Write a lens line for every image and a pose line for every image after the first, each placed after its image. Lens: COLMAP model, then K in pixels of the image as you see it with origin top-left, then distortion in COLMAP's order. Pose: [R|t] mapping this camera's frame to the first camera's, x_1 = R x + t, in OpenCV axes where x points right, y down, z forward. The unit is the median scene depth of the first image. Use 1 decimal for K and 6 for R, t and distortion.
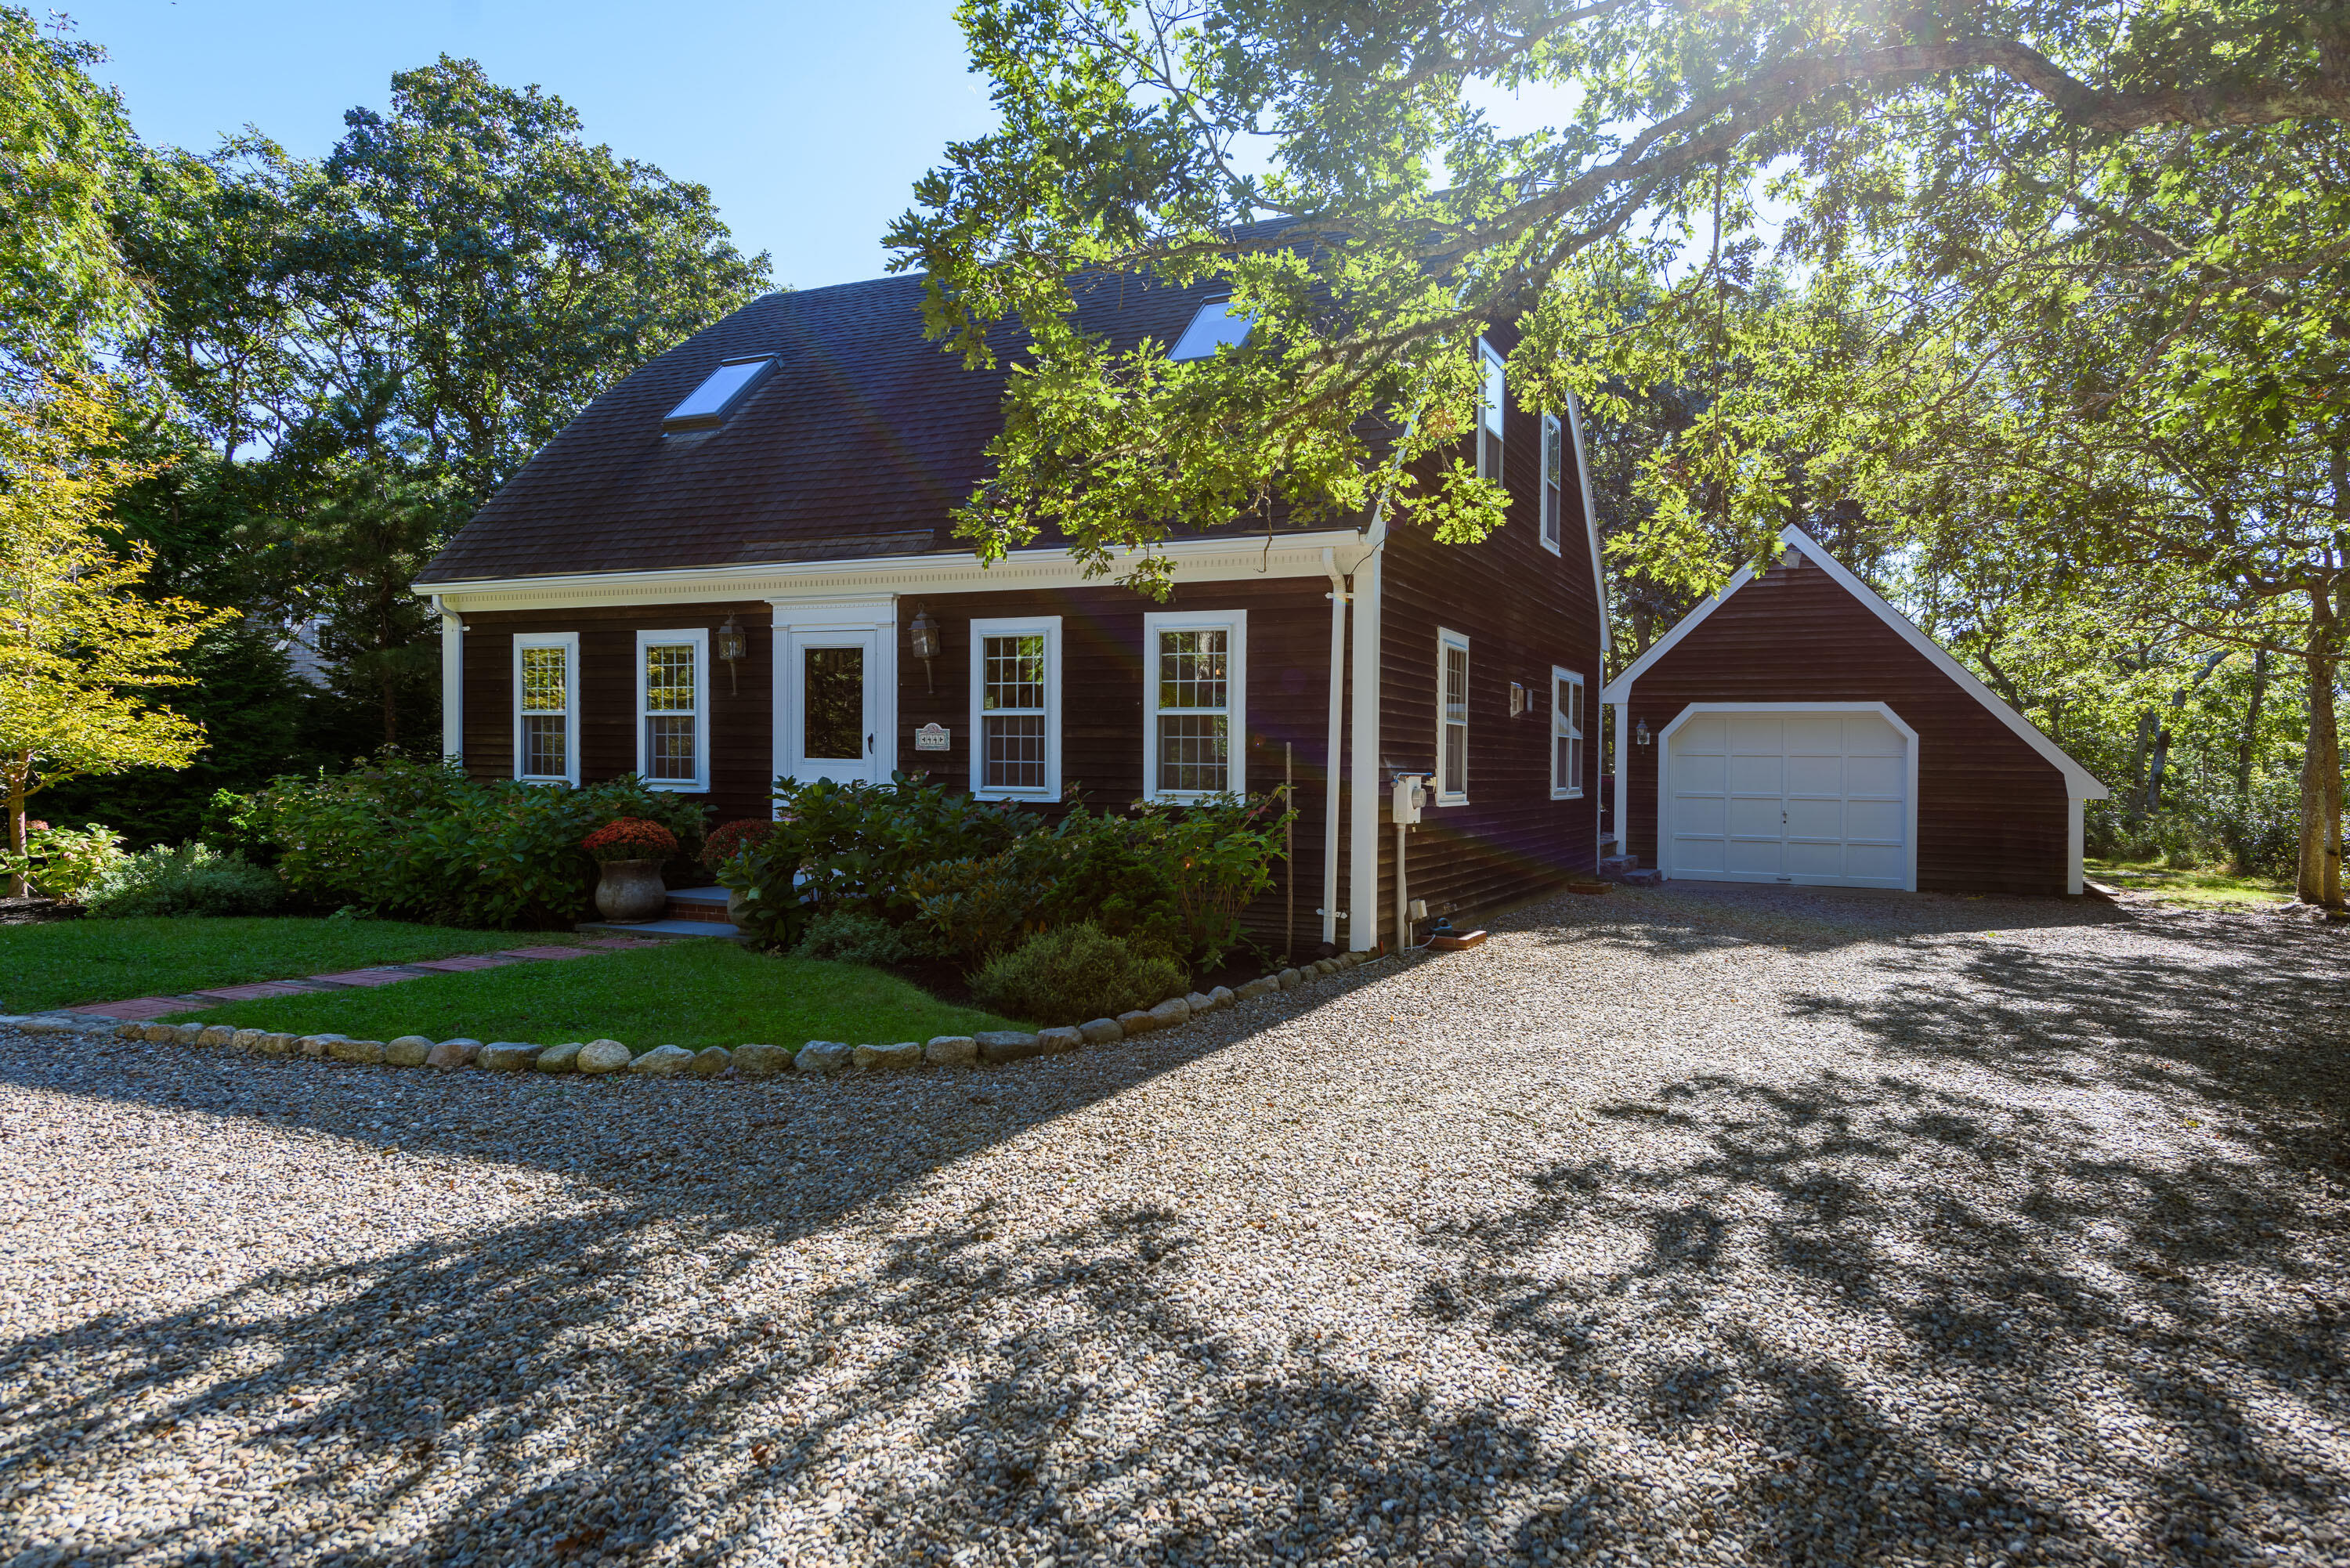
lens RADIAL K [[1533.6, 0, 1175.0], [0, 1533.6, 784.0], [0, 0, 1]] dist [0.016137, -0.004235]
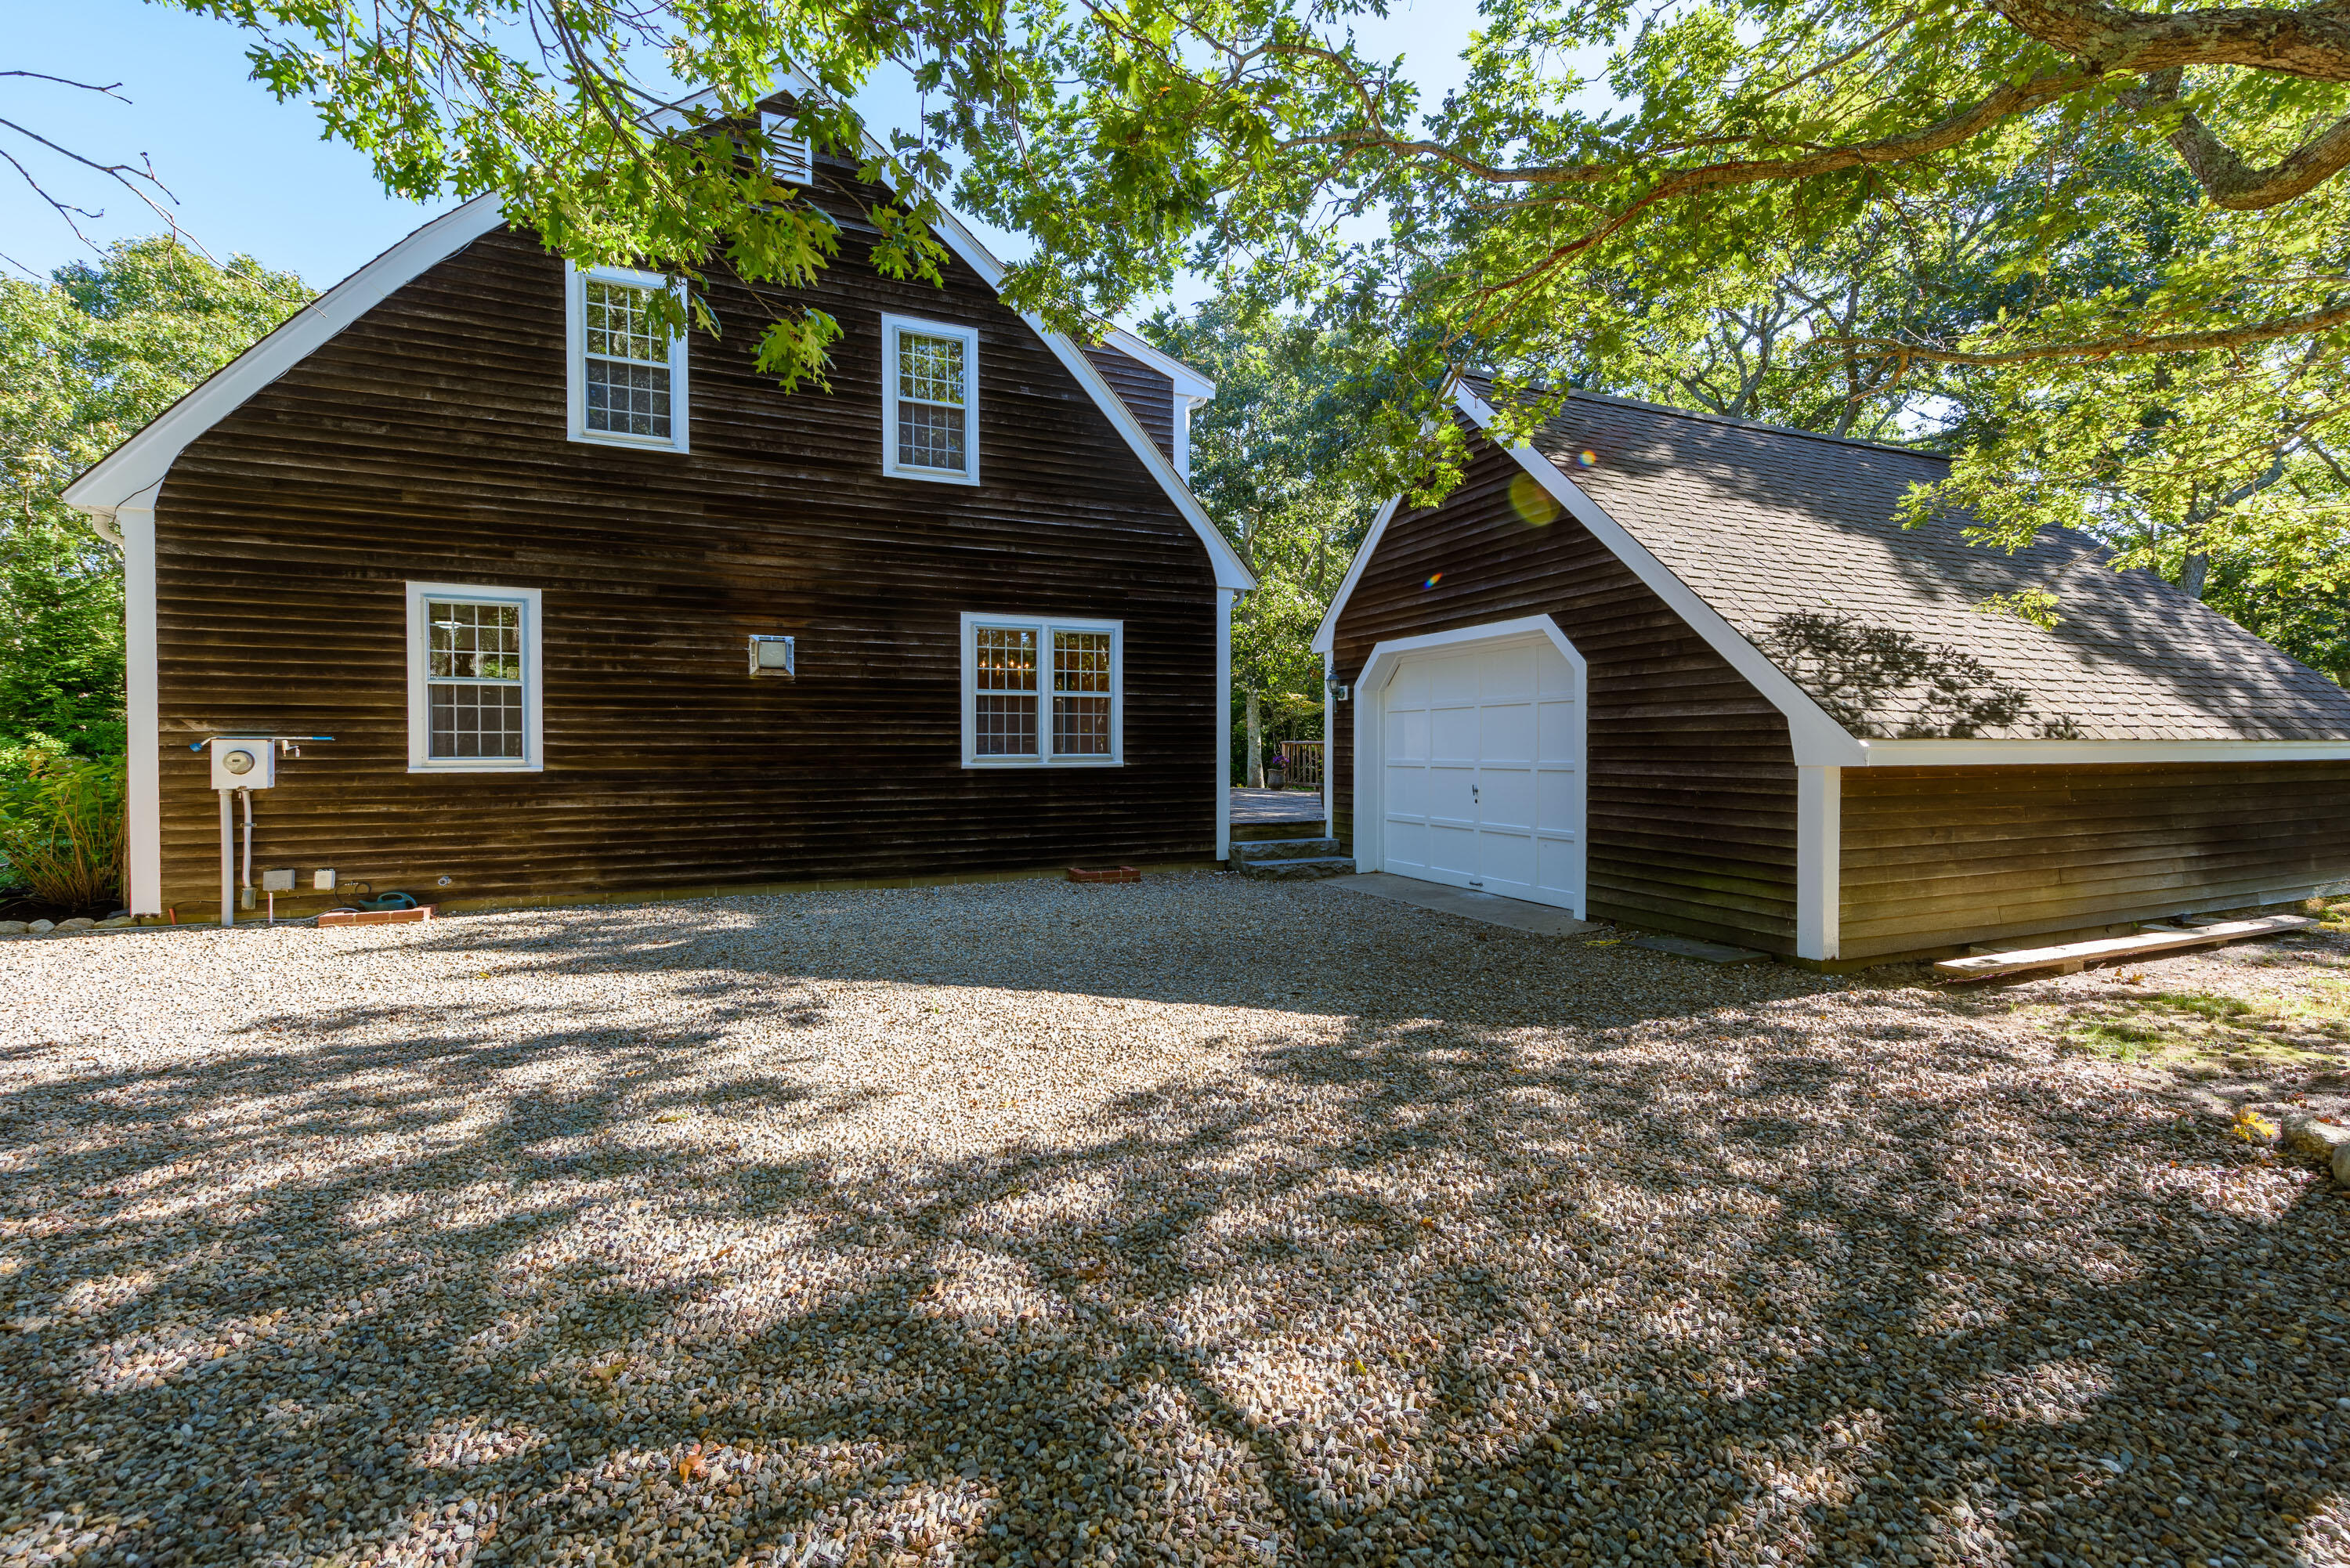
lens RADIAL K [[995.7, 0, 1179.5], [0, 995.7, 767.4], [0, 0, 1]] dist [0.008552, -0.000369]
pose [[0.719445, -0.004655, -0.694534, 0.913129], [0.004268, 0.999988, -0.002281, 0.014714], [0.694536, -0.001324, 0.719457, 0.860404]]
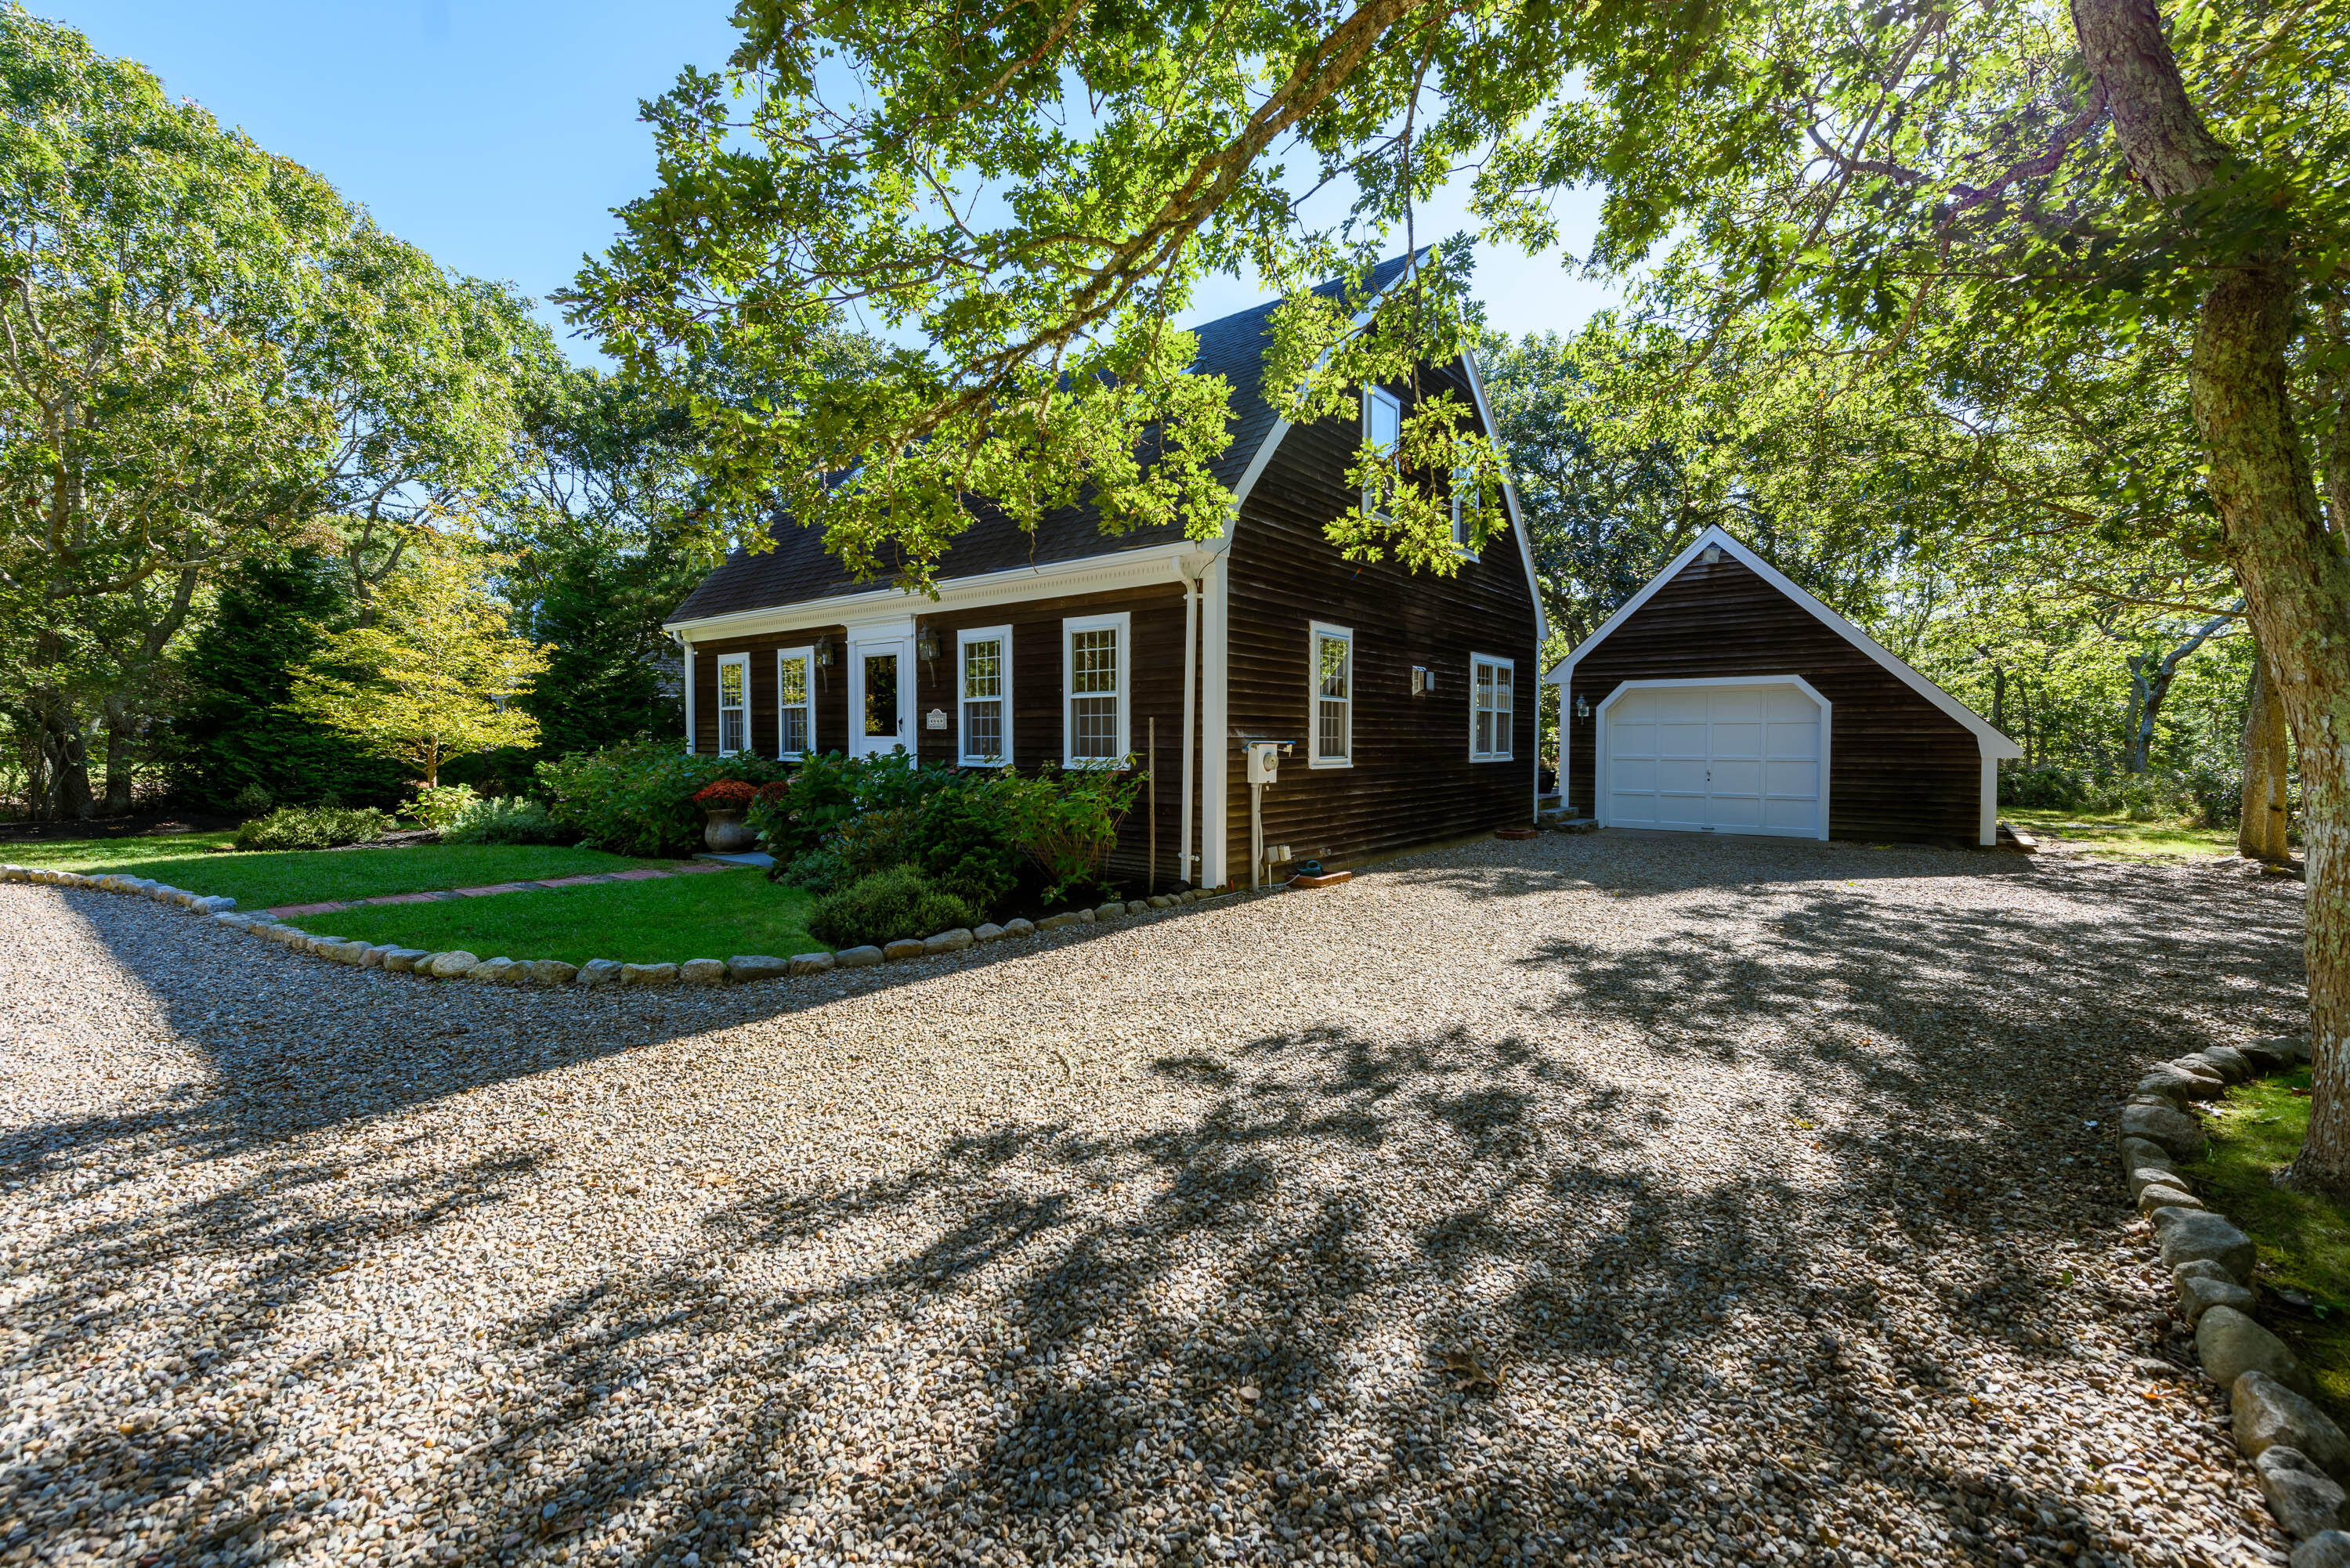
lens RADIAL K [[995.7, 0, 1179.5], [0, 995.7, 767.4], [0, 0, 1]] dist [0.008552, -0.000369]
pose [[0.965458, -0.005777, -0.260493, 0.299192], [0.009125, 0.999891, 0.011646, 0.003750], [0.260397, -0.013621, 0.965405, 0.229198]]
